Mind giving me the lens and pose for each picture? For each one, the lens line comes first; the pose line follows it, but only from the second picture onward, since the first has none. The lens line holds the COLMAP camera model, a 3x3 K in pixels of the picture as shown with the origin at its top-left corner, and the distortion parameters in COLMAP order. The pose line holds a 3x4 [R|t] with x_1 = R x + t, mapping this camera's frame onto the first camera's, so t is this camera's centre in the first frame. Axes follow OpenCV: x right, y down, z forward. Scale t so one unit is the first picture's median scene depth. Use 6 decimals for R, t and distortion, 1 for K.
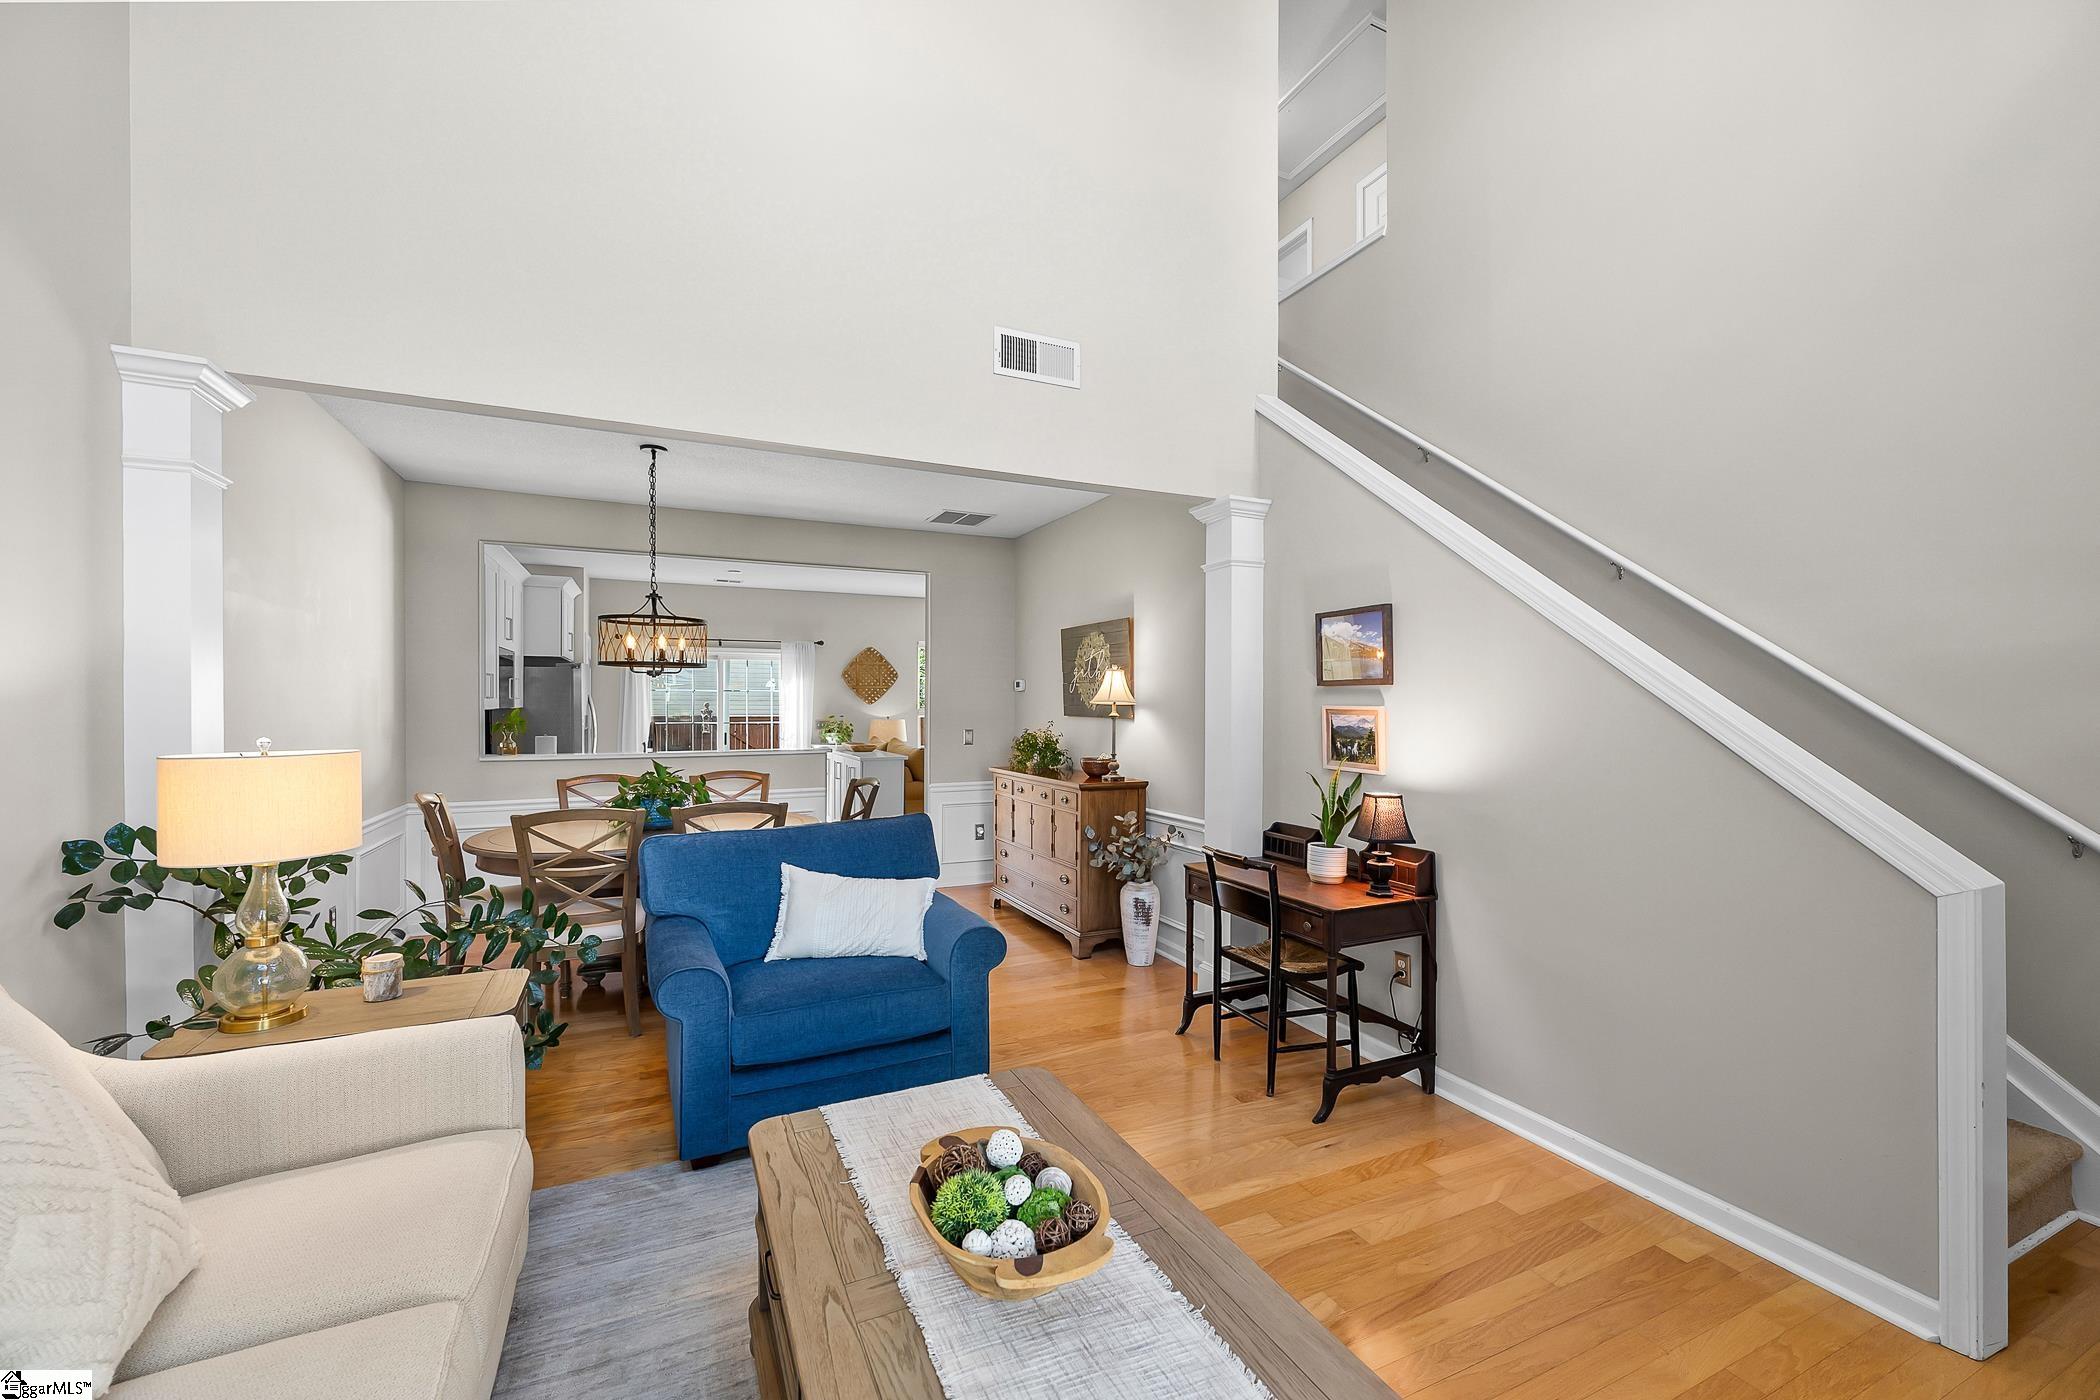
lens RADIAL K [[831.8, 0, 1042.0], [0, 831.8, 702.8], [0, 0, 1]] dist [-0.000171, -0.000161]
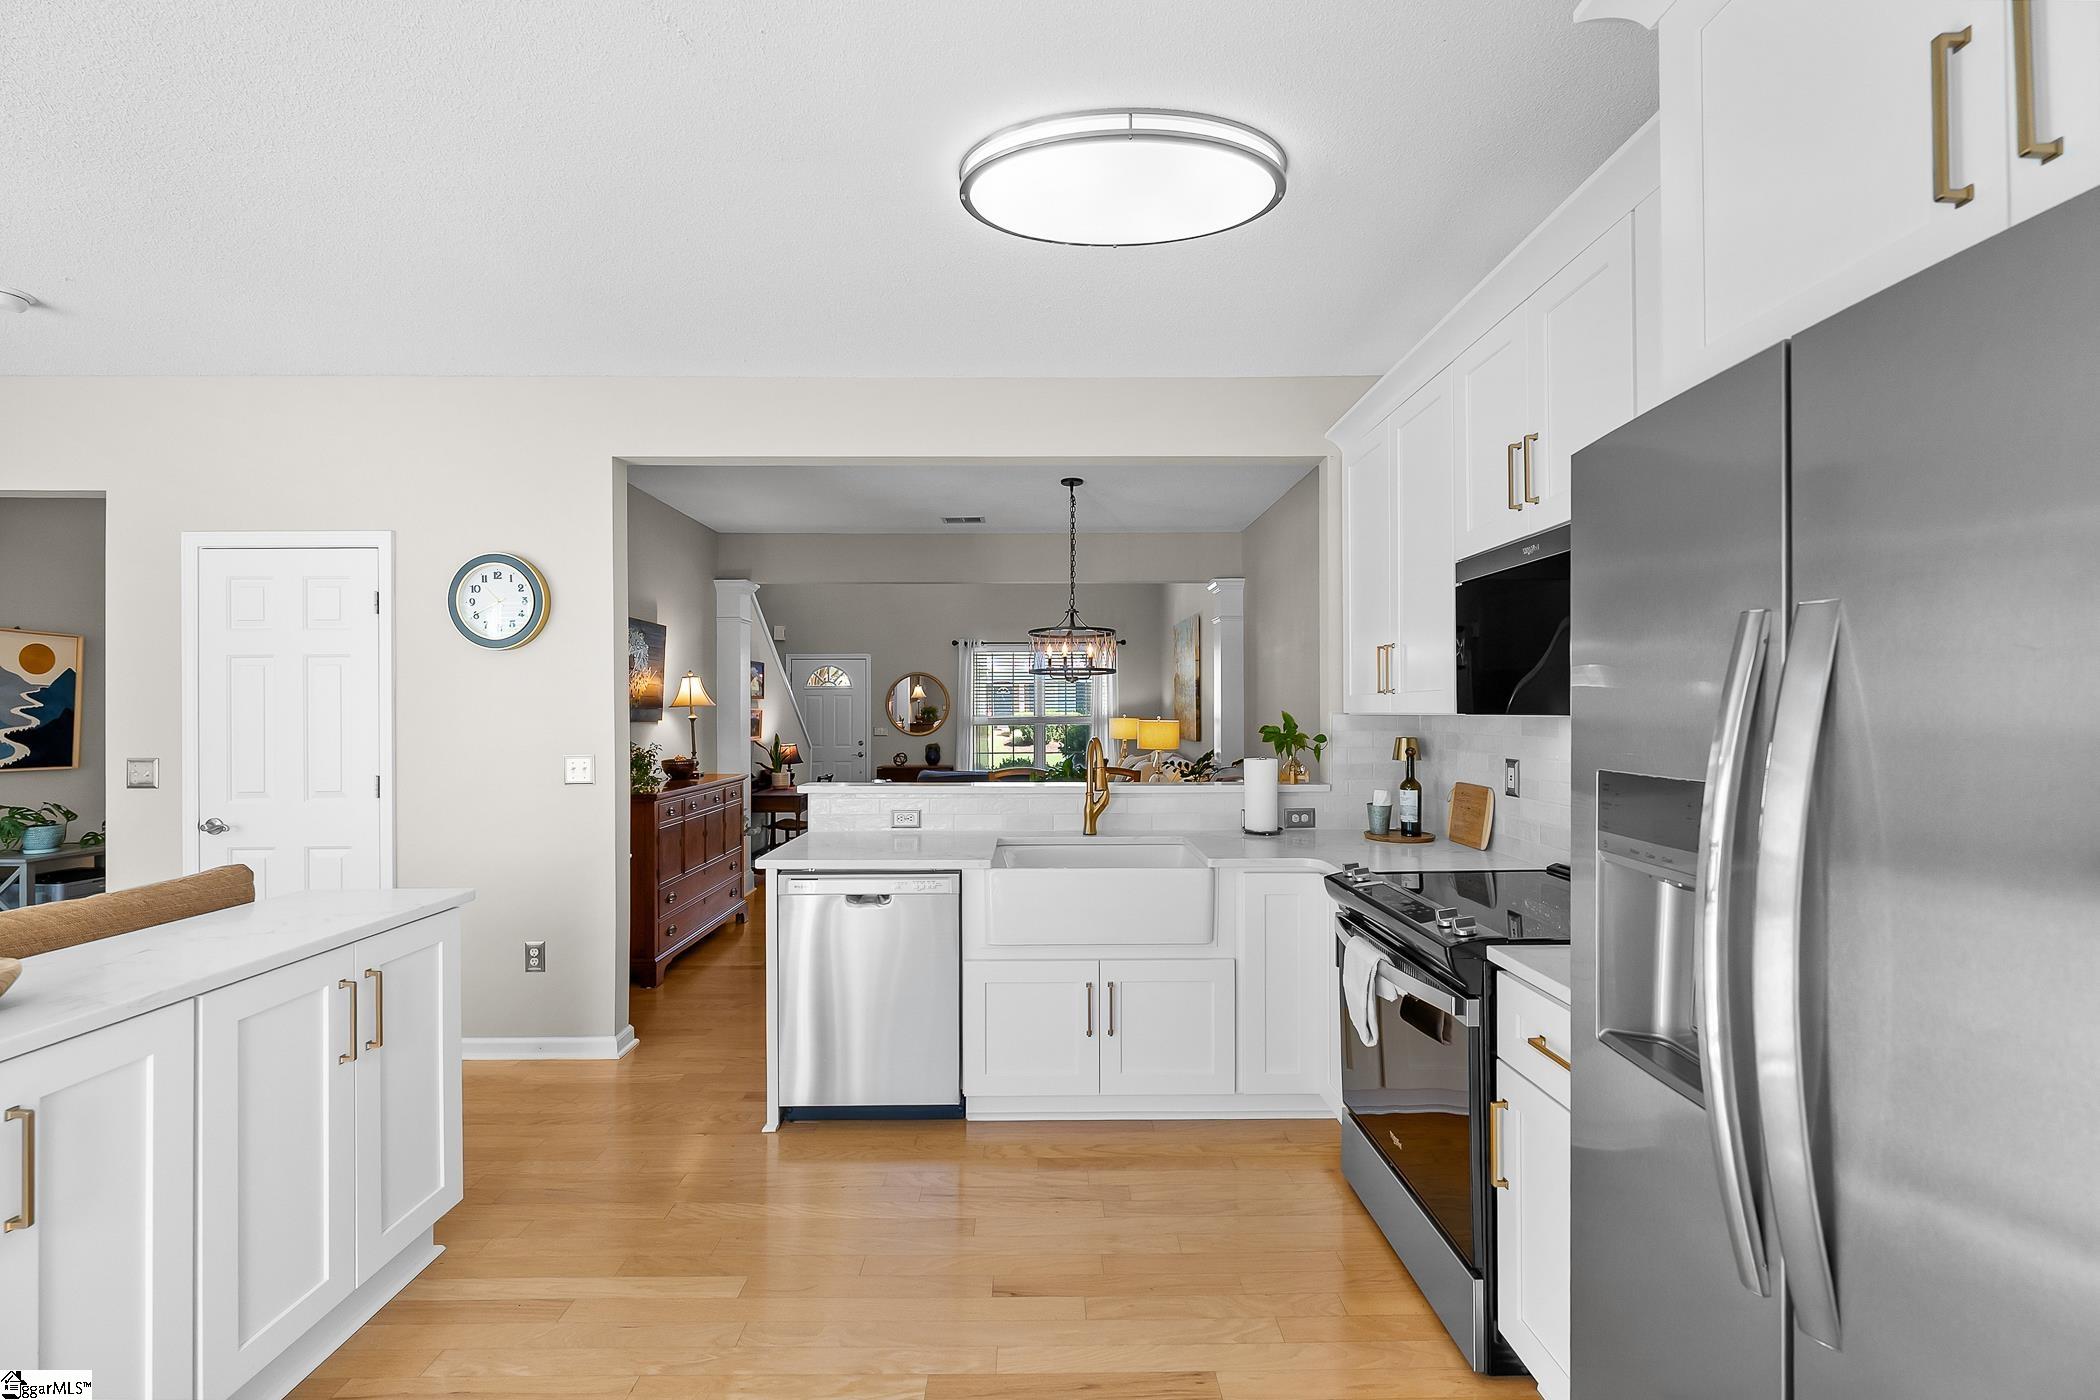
lens RADIAL K [[836.1, 0, 1048.3], [0, 836.1, 717.2], [0, 0, 1]] dist [-0.000652, -0.000432]
pose [[-0.912776, -0.003017, 0.408449, -0.847836], [0.000778, 0.999958, 0.009124, 0.005167], [-0.408460, 0.008646, -0.912735, 1.930868]]
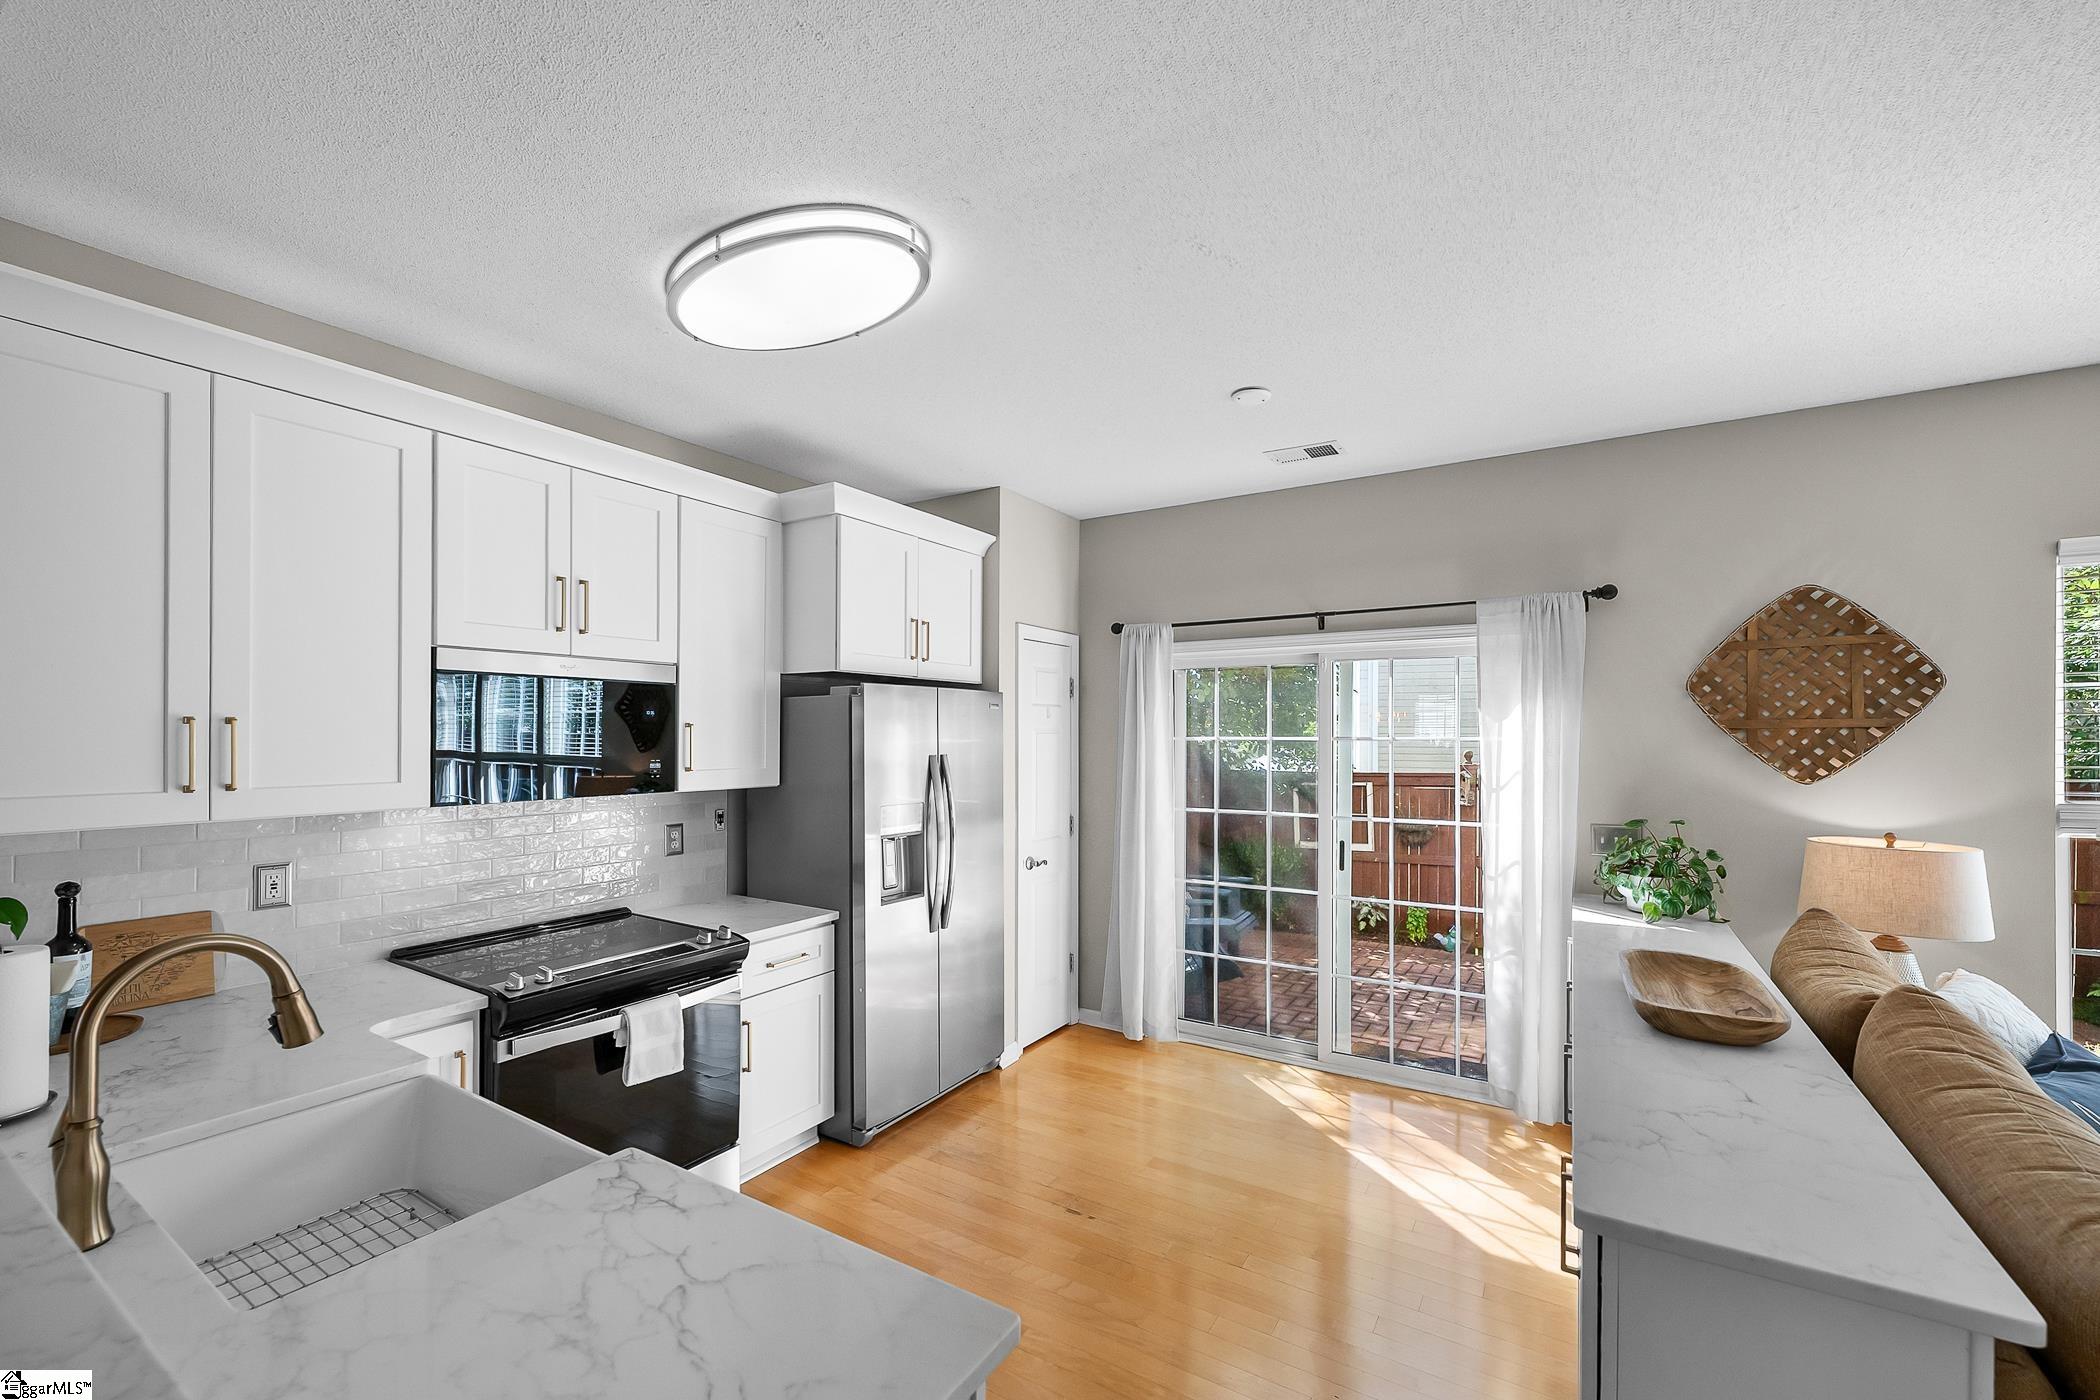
lens RADIAL K [[844.2, 0, 1053.9], [0, 844.2, 733.3], [0, 0, 1]] dist [0.000329, -0.000106]
pose [[0.551633, -0.003961, -0.834077, -0.232021], [0.002542, 0.999992, -0.003068, -0.033624], [0.834083, -0.000428, 0.551639, 1.360901]]
